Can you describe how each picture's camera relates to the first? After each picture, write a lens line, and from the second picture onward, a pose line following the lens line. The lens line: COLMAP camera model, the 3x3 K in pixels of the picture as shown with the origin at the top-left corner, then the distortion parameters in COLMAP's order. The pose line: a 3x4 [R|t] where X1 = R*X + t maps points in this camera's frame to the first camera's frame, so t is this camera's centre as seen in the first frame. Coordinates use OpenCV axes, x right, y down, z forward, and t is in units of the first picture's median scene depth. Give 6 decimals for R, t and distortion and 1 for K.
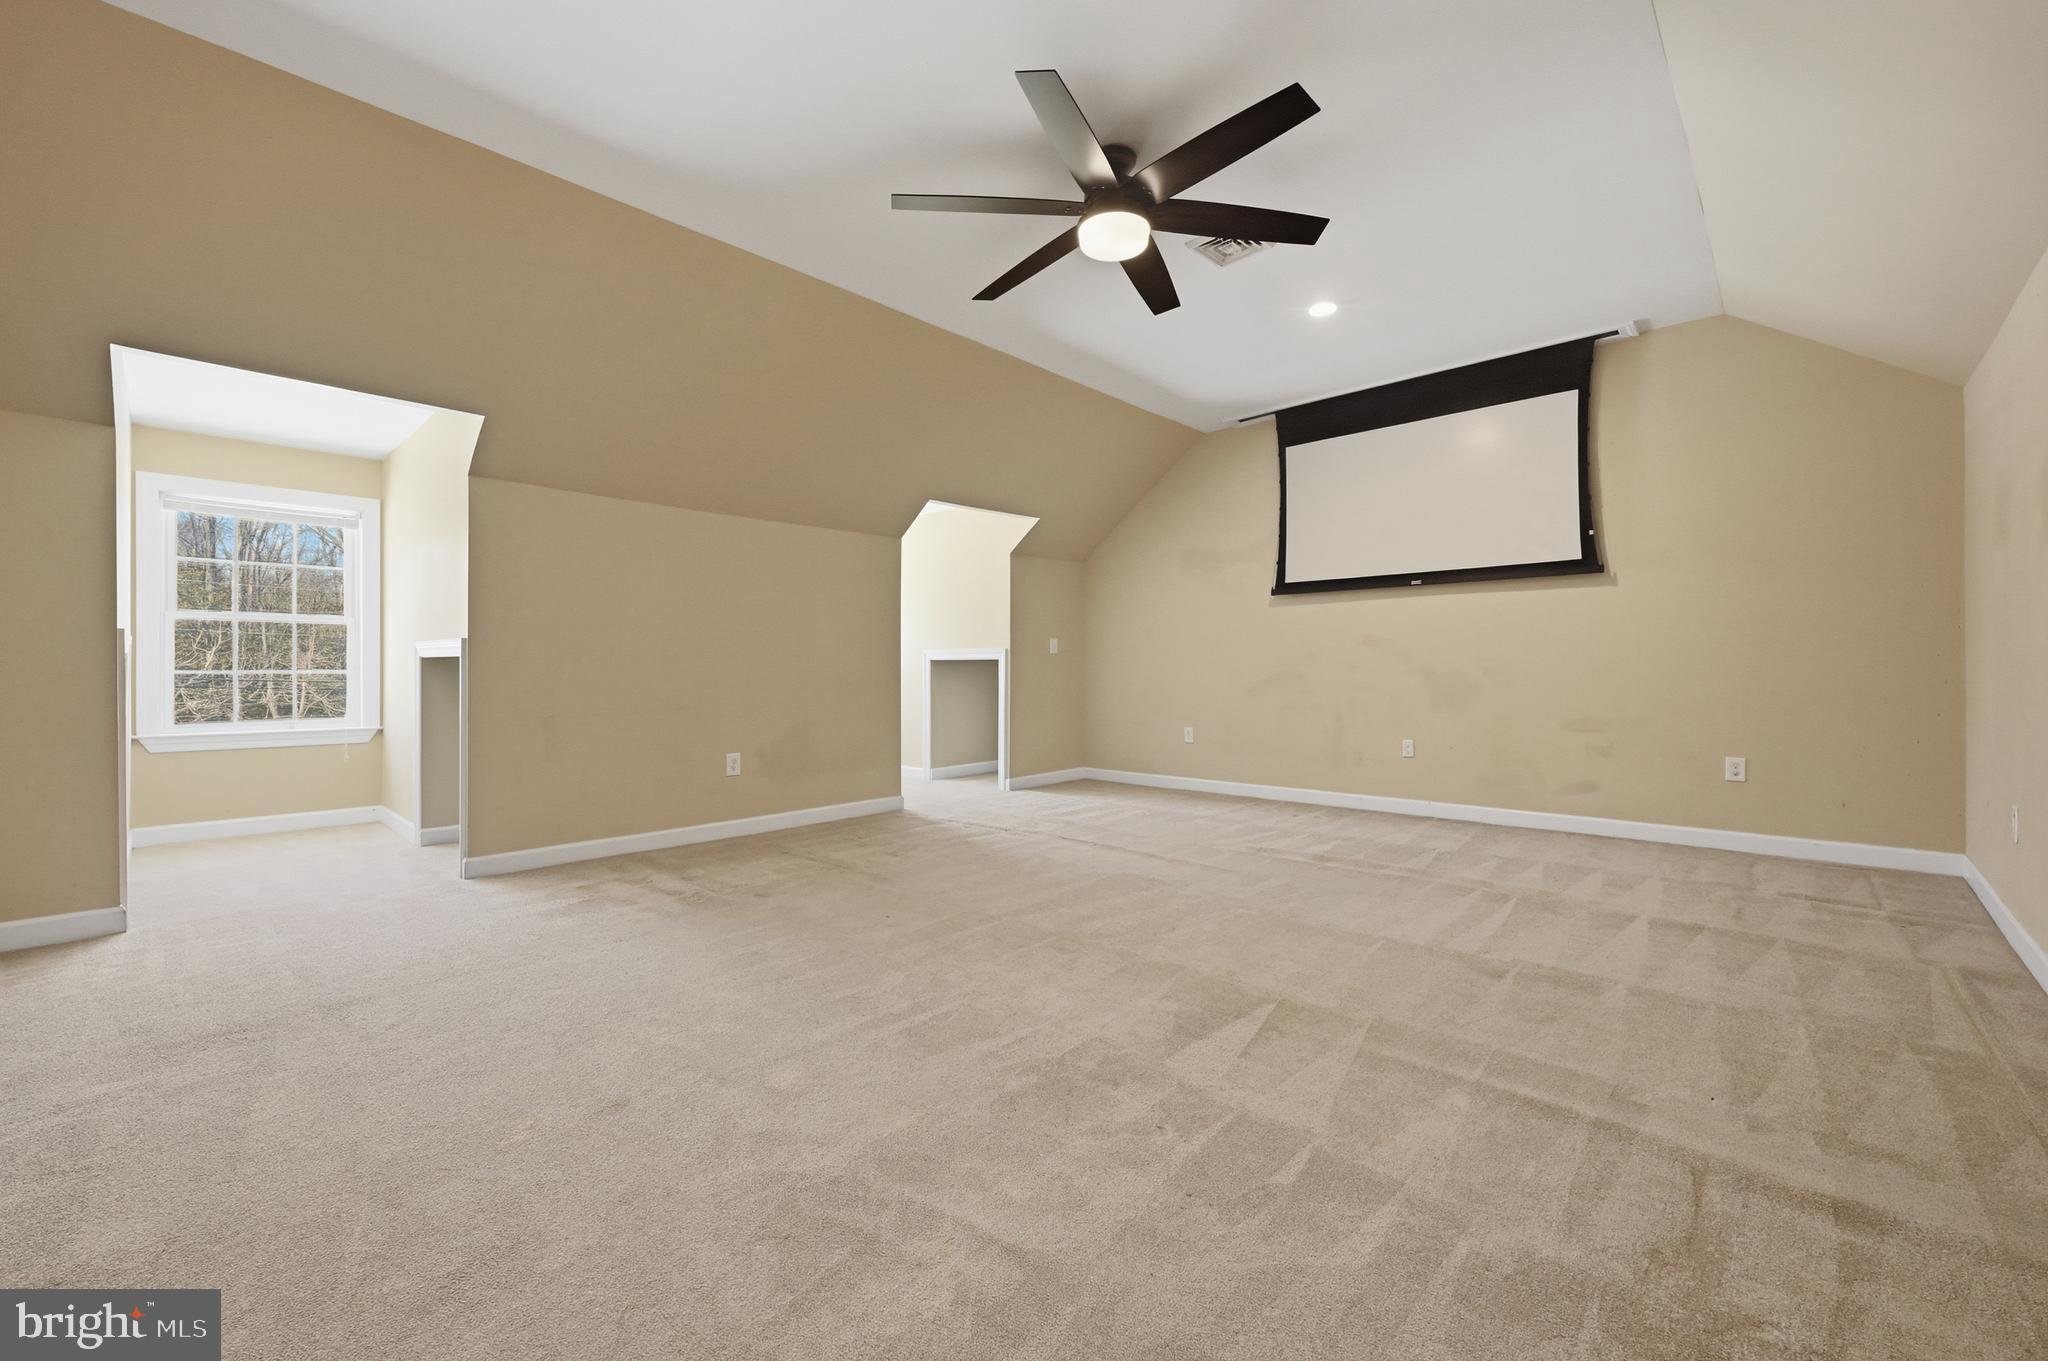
lens RADIAL K [[818.3, 0, 1011.6], [0, 818.3, 677.4], [0, 0, 1]] dist [-0.000094, 0.000170]
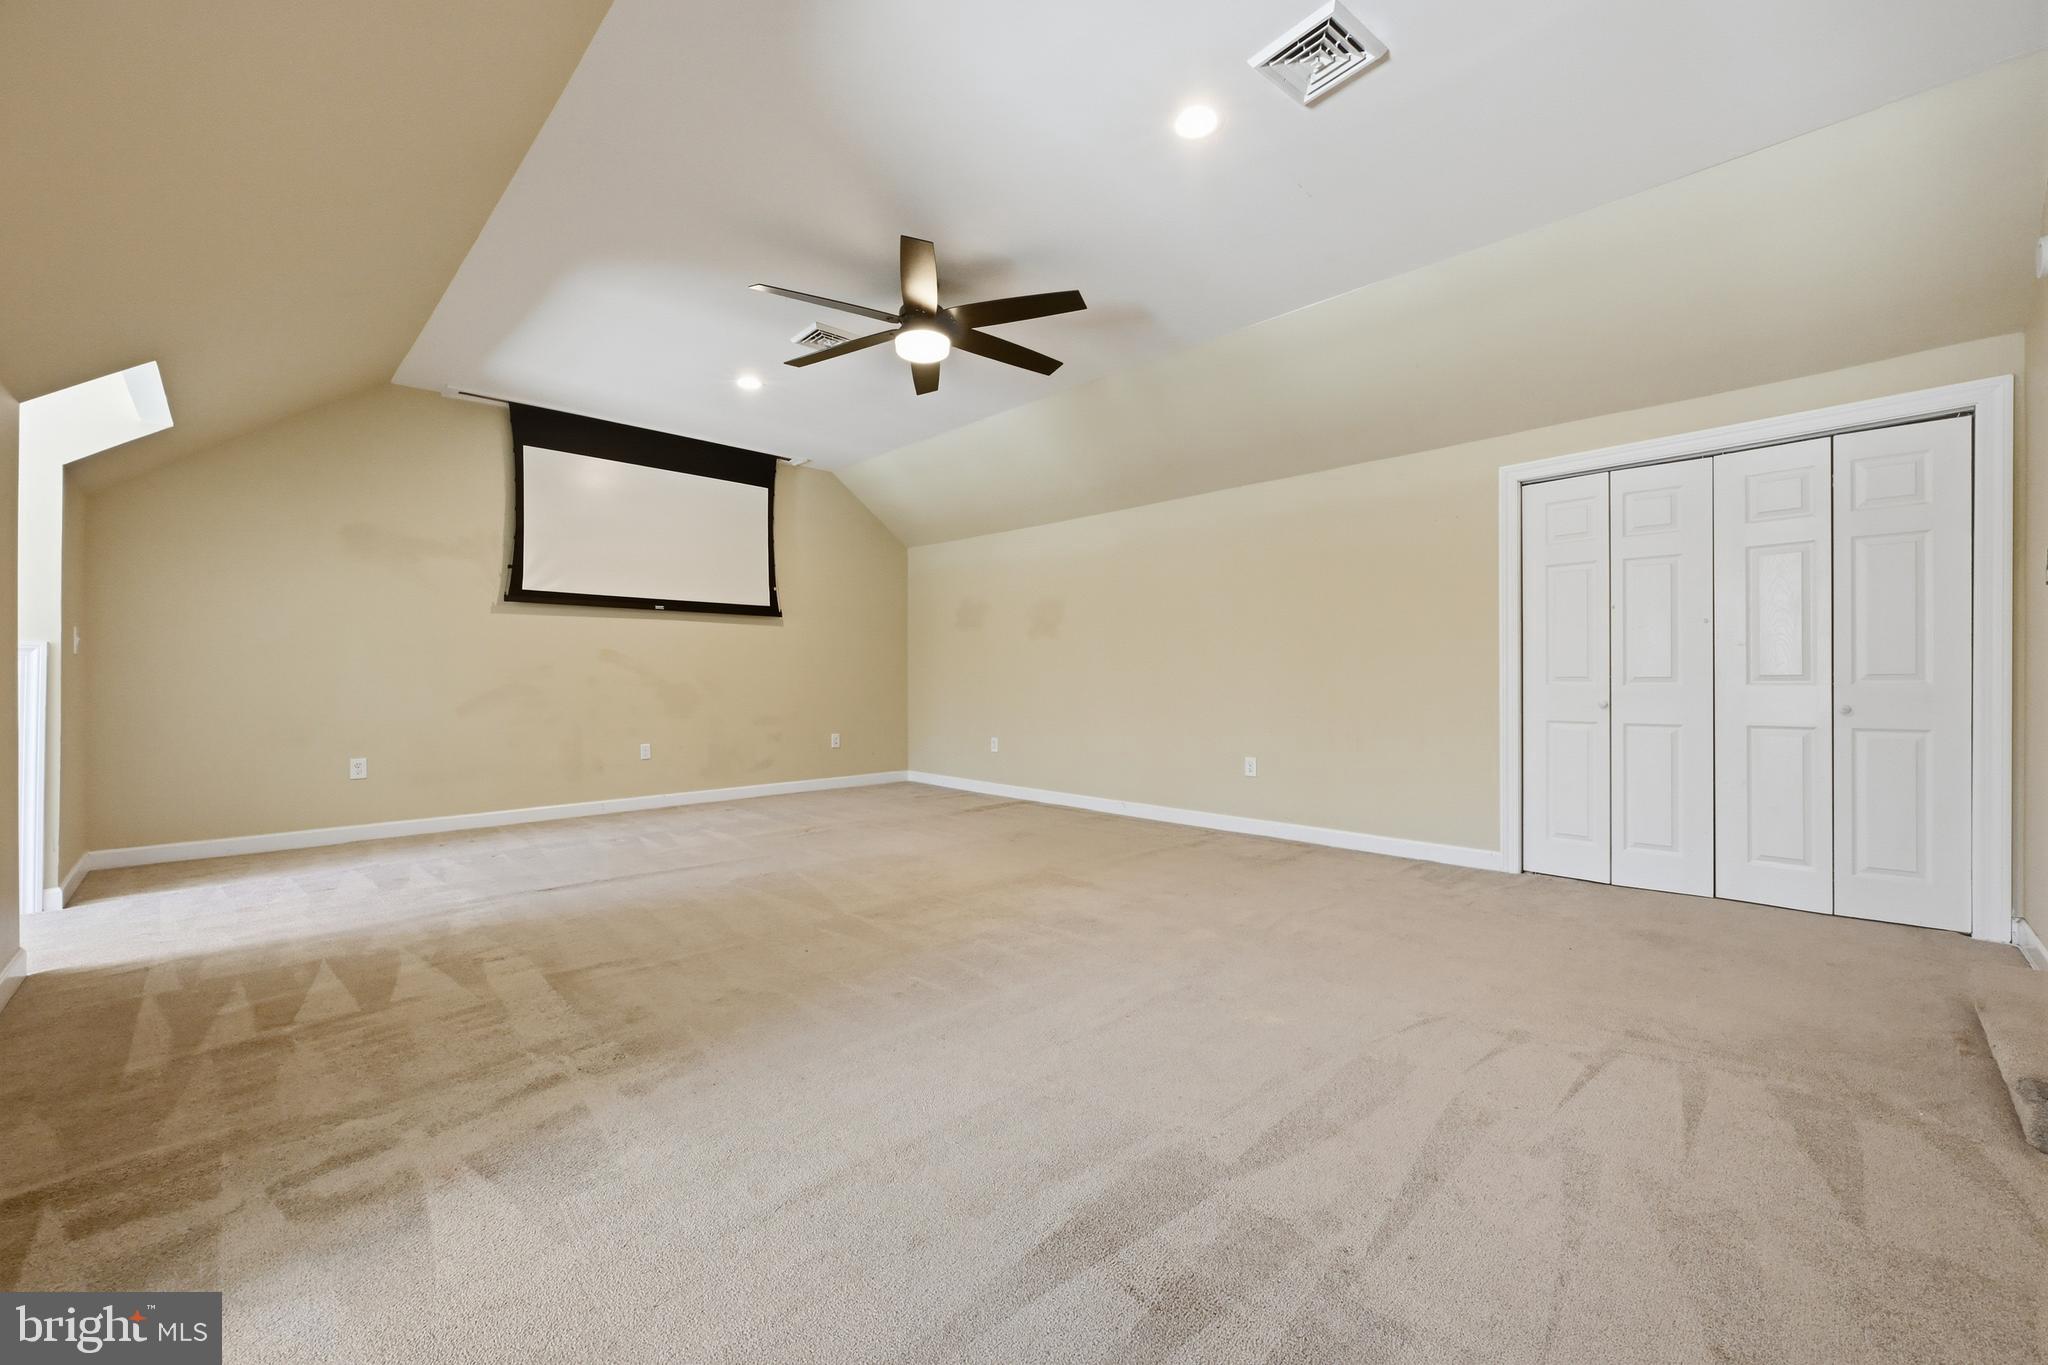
lens RADIAL K [[818.4, 0, 1024.5], [0, 818.4, 686.6], [0, 0, 1]] dist [-0.000118, -0.000086]
pose [[0.037467, -0.011974, 0.999226, -0.685845], [0.004427, 0.999920, 0.011817, -0.016230], [-0.999288, 0.003981, 0.037517, 0.463692]]
